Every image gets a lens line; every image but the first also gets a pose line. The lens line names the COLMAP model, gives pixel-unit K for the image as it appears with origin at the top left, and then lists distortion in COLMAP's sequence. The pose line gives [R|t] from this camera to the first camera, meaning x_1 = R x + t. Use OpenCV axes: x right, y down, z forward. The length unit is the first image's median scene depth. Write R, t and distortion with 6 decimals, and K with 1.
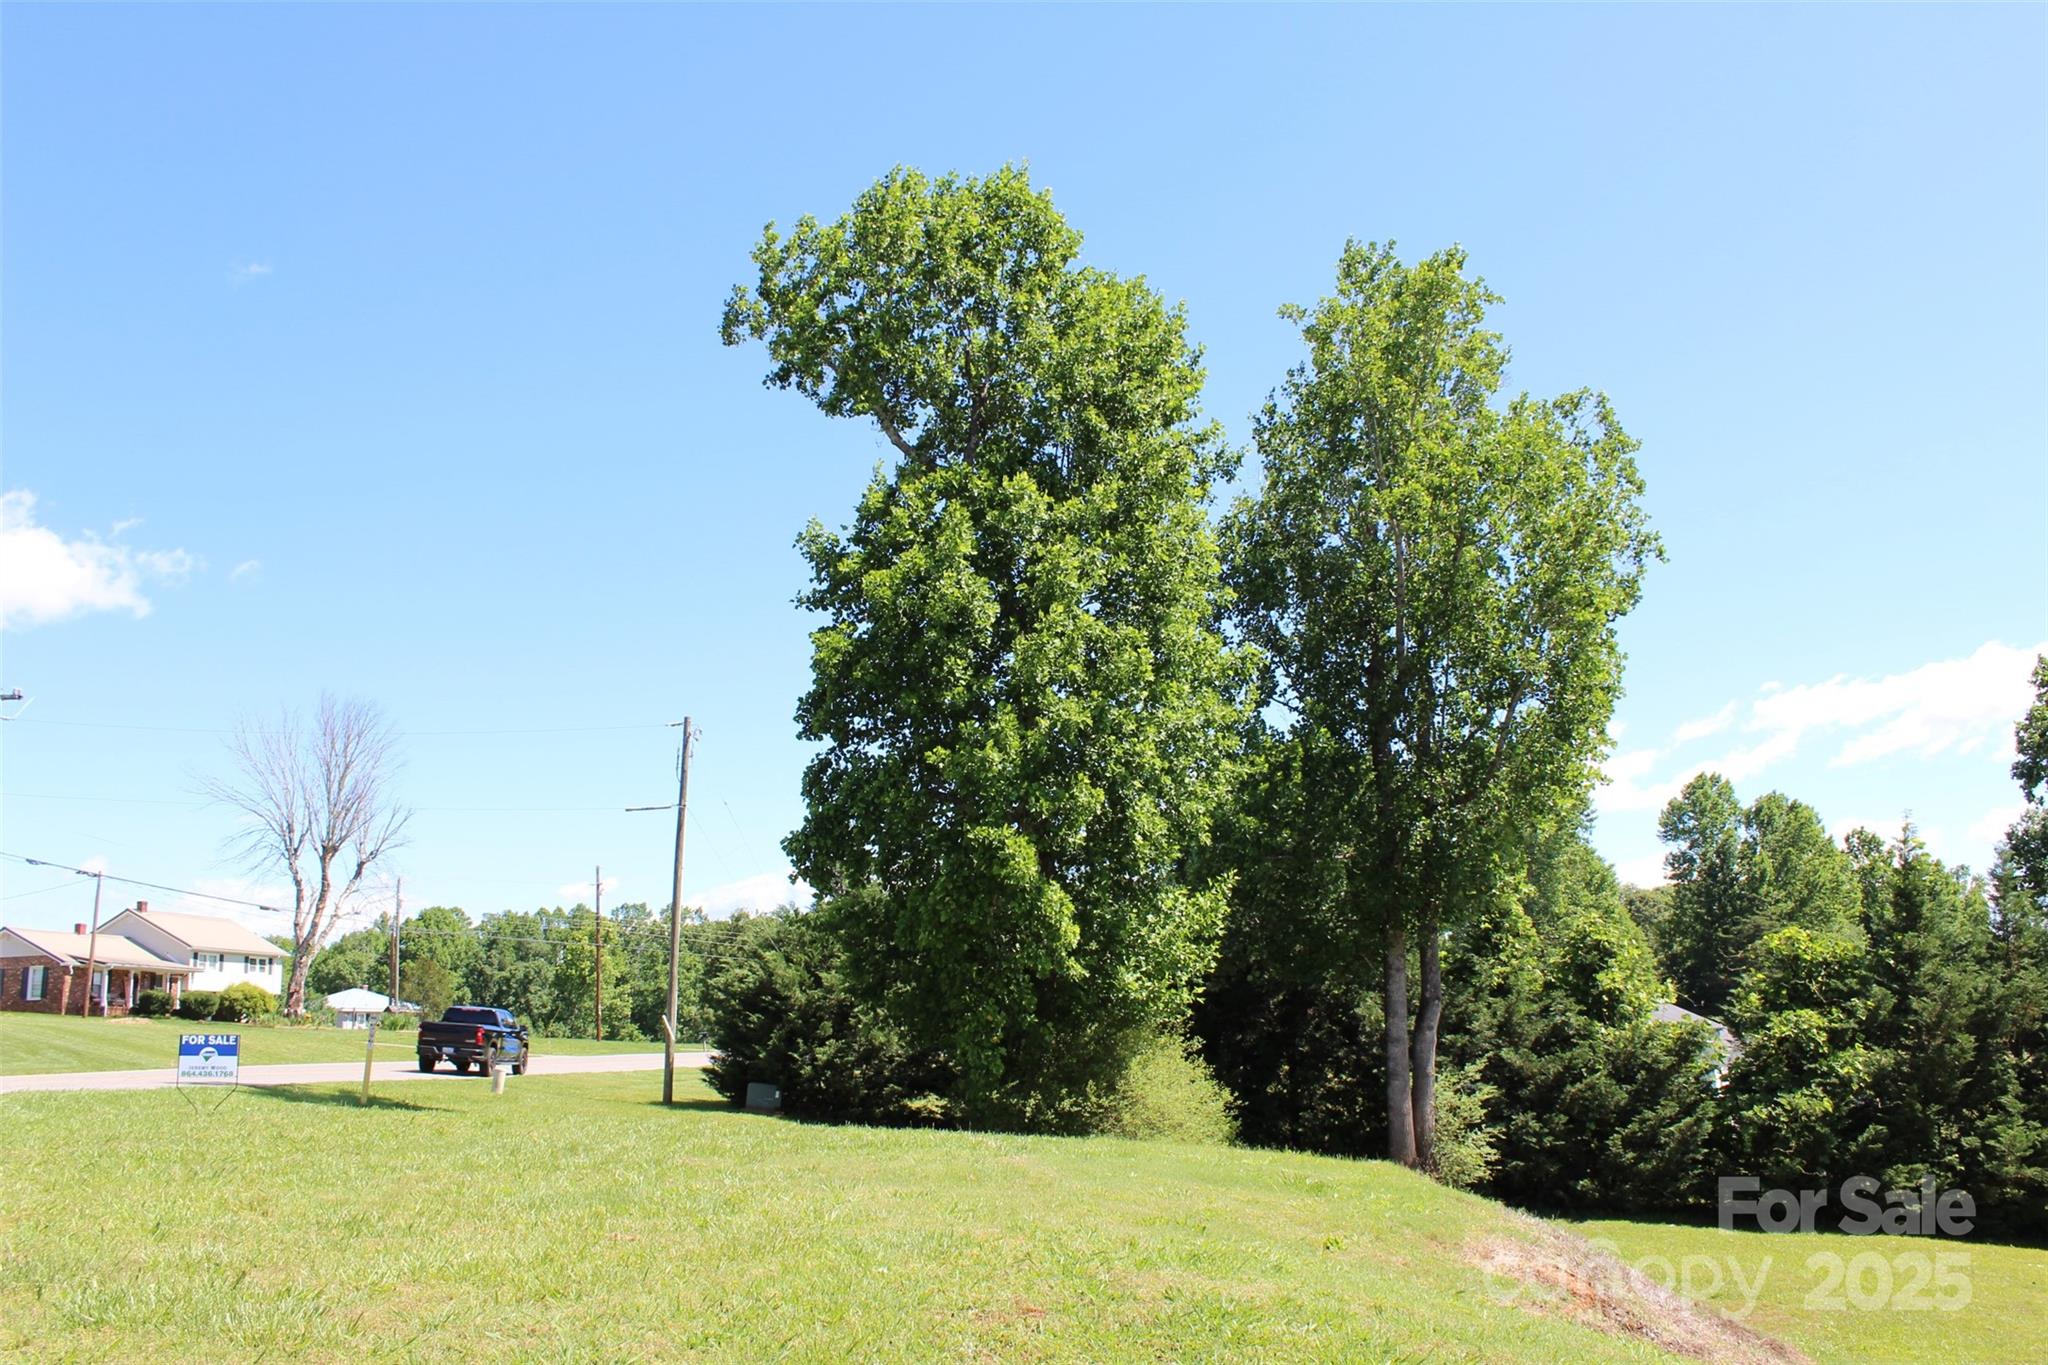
lens RADIAL K [[1777.5, 0, 1028.3], [0, 1777.5, 681.6], [0, 0, 1]] dist [-0.174458, 0.175827]
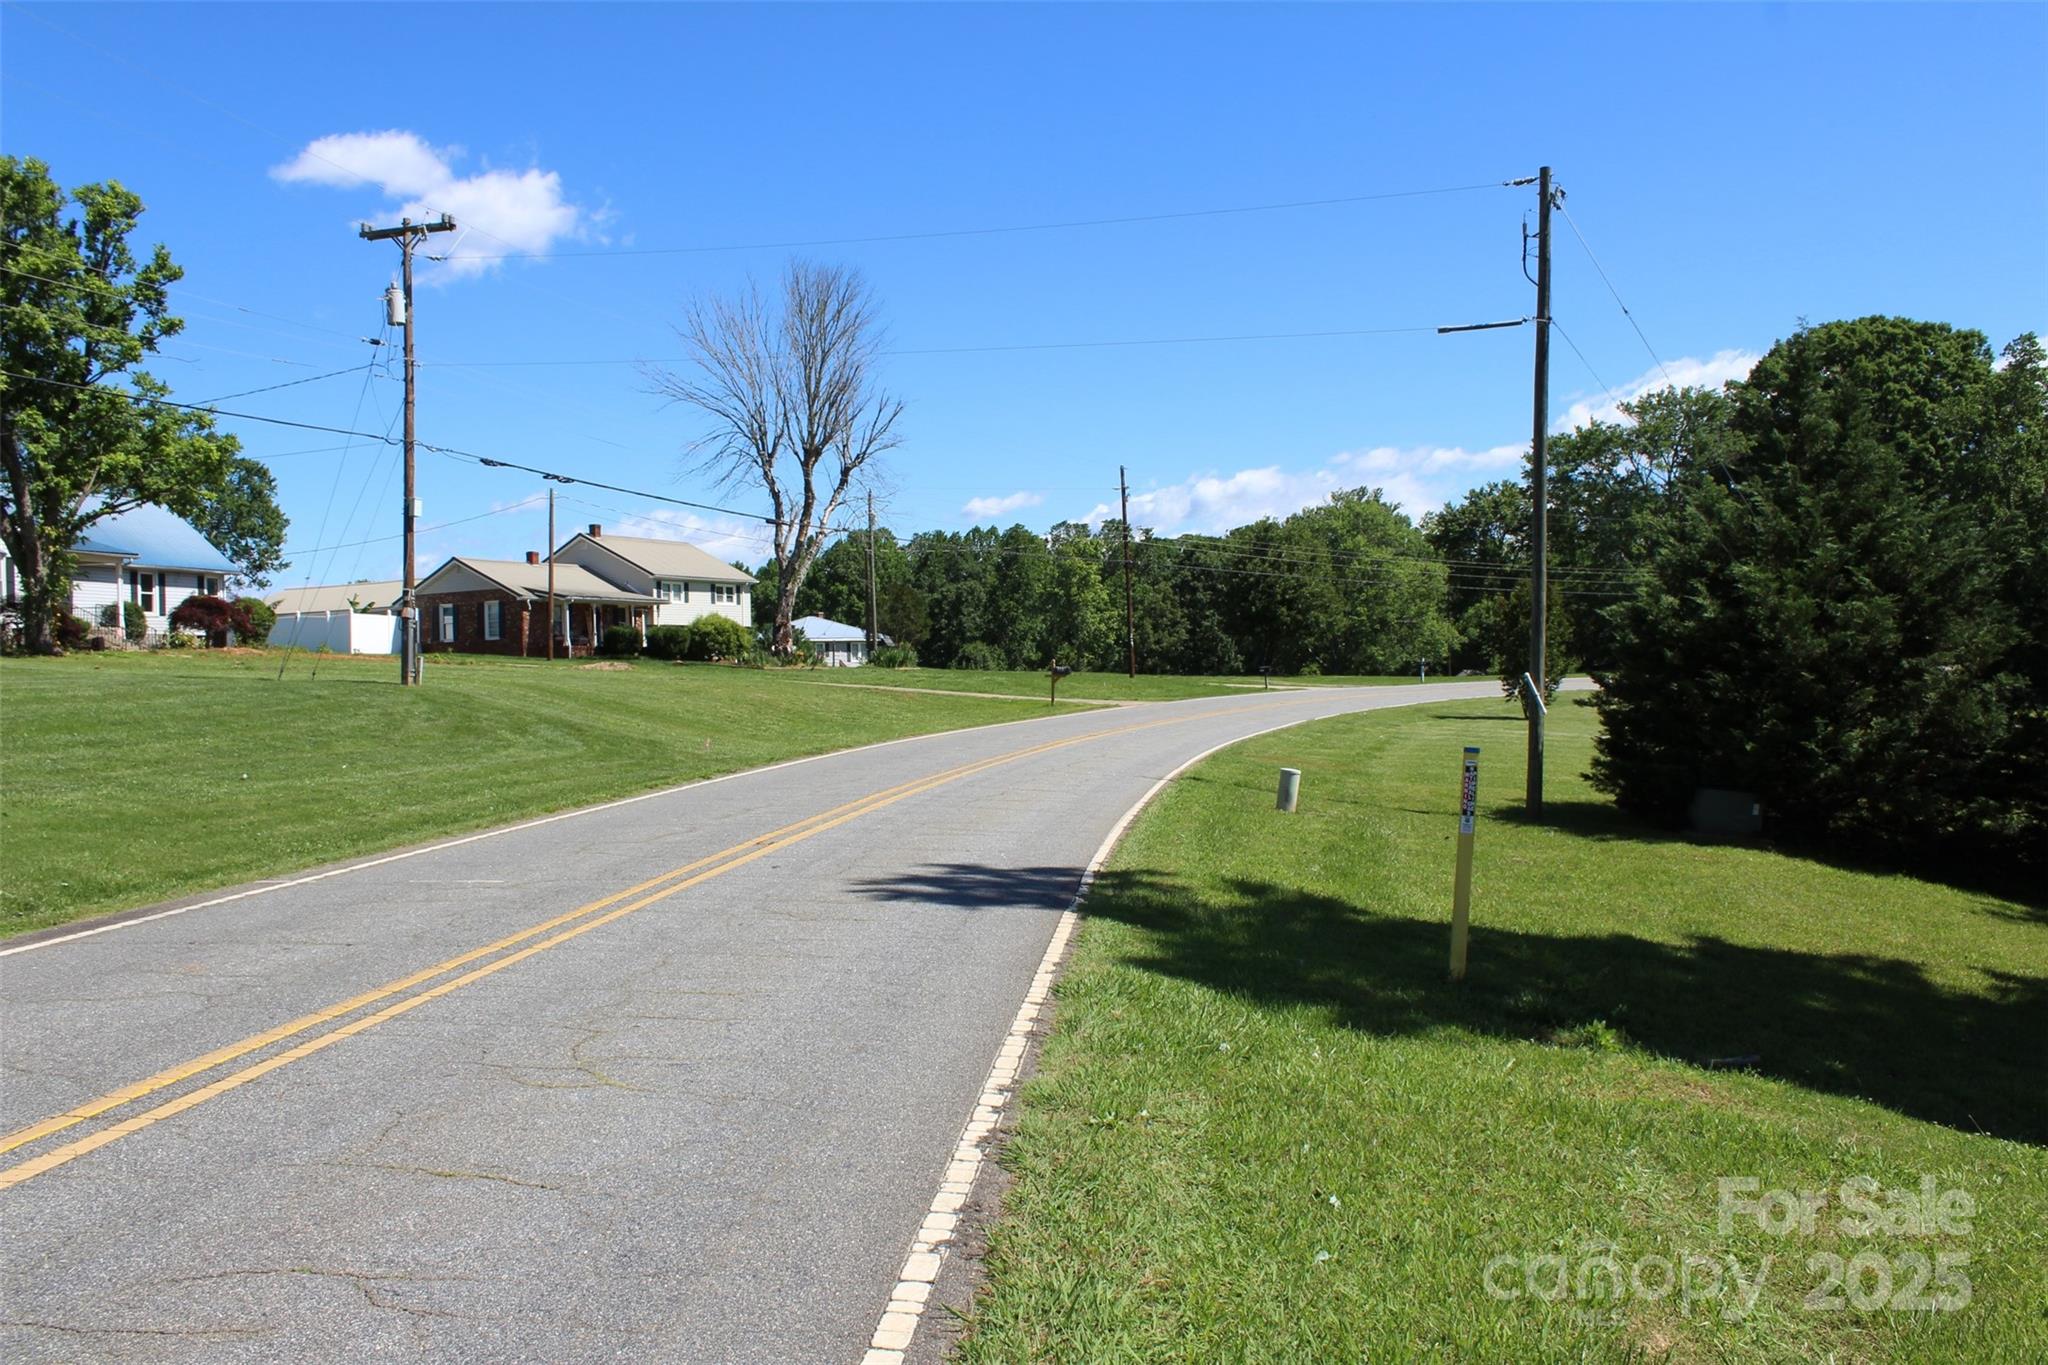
lens RADIAL K [[1777.5, 0, 1028.3], [0, 1777.5, 681.6], [0, 0, 1]] dist [-0.174458, 0.175827]
pose [[0.976759, 0.005284, -0.214277, -0.070175], [0.040713, 0.976923, 0.209677, 0.017859], [0.210440, -0.213528, 0.954003, 0.113492]]
